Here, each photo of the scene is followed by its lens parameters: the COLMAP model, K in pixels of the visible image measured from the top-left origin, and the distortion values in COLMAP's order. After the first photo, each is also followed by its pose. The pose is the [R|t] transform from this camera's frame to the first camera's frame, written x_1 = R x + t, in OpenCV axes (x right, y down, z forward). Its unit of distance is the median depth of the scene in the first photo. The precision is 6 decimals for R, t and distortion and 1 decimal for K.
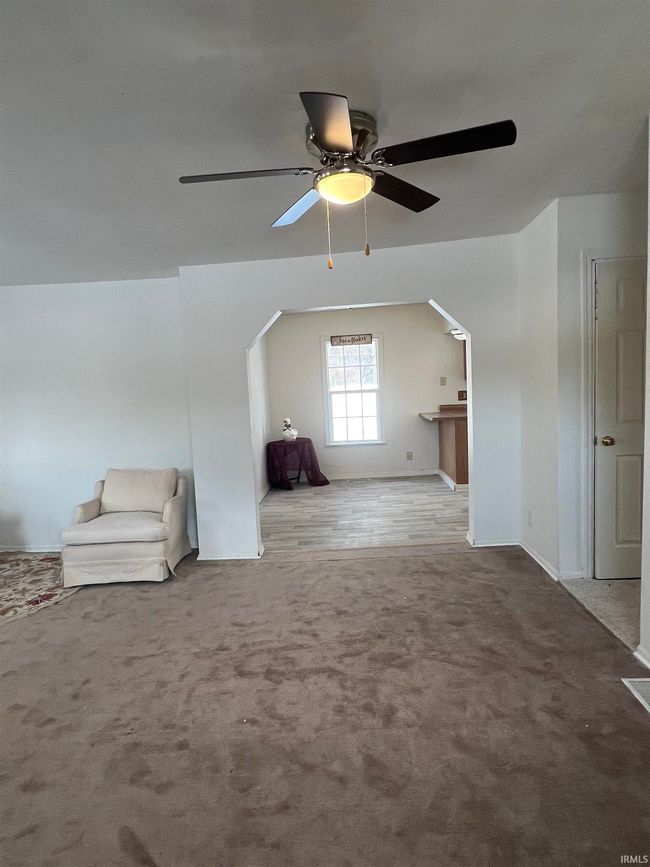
lens RADIAL K [[490.1, 0, 324.6], [0, 490.1, 434.1], [0, 0, 1]] dist [-0.004130, 0.001366]
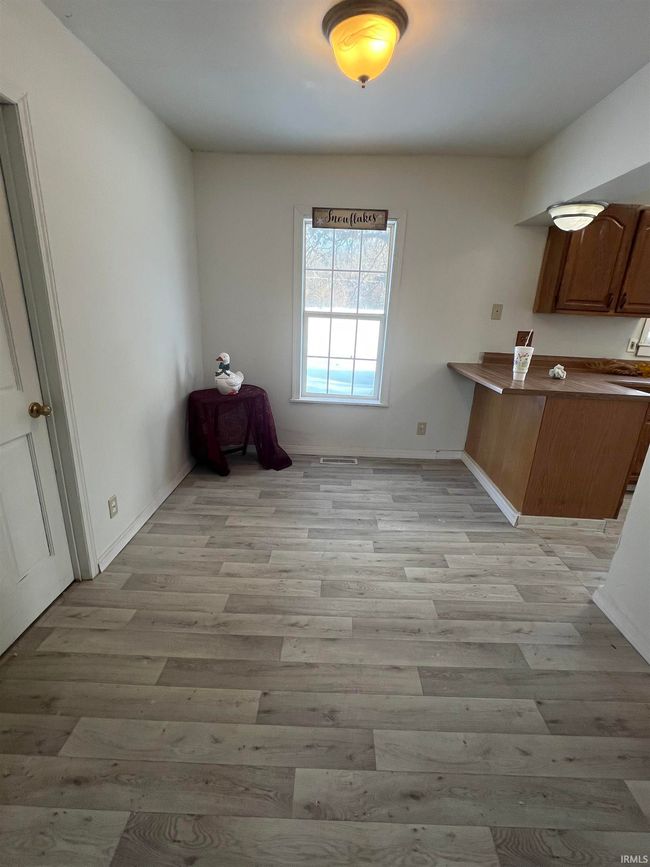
lens RADIAL K [[395.3, 0, 331.2], [0, 395.3, 425.9], [0, 0, 1]] dist [0.021954, 0.000474]
pose [[0.994792, 0.079414, 0.063900, 0.023887], [-0.090279, 0.977502, 0.190632, -0.047638], [-0.047324, -0.195408, 0.979580, 0.519526]]
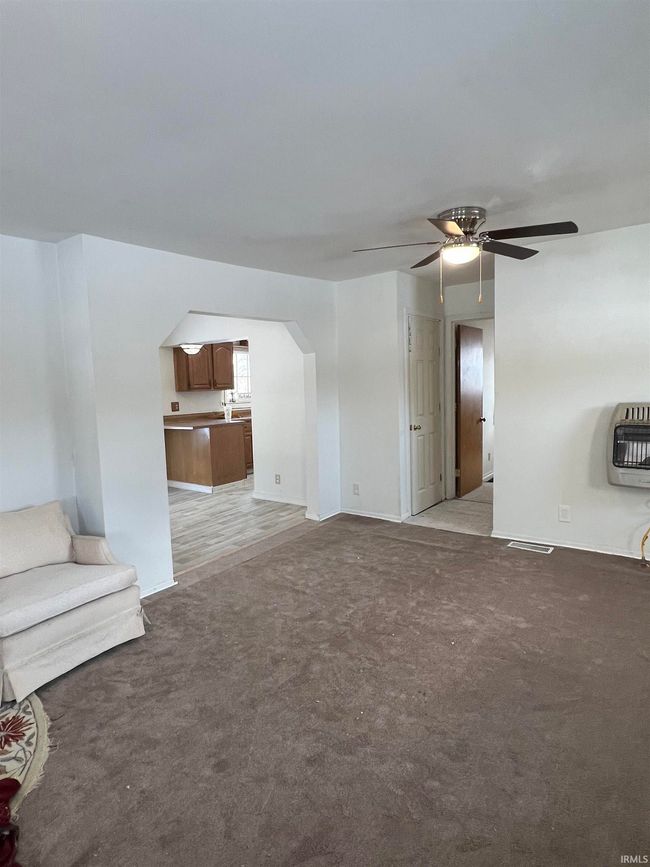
lens RADIAL K [[490.1, 0, 322.8], [0, 490.1, 435.7], [0, 0, 1]] dist [-0.004130, 0.001366]
pose [[0.563050, -0.057159, 0.824444, -0.413301], [0.086095, 0.996234, 0.010271, -0.000488], [-0.821926, 0.065197, 0.565850, 0.153898]]
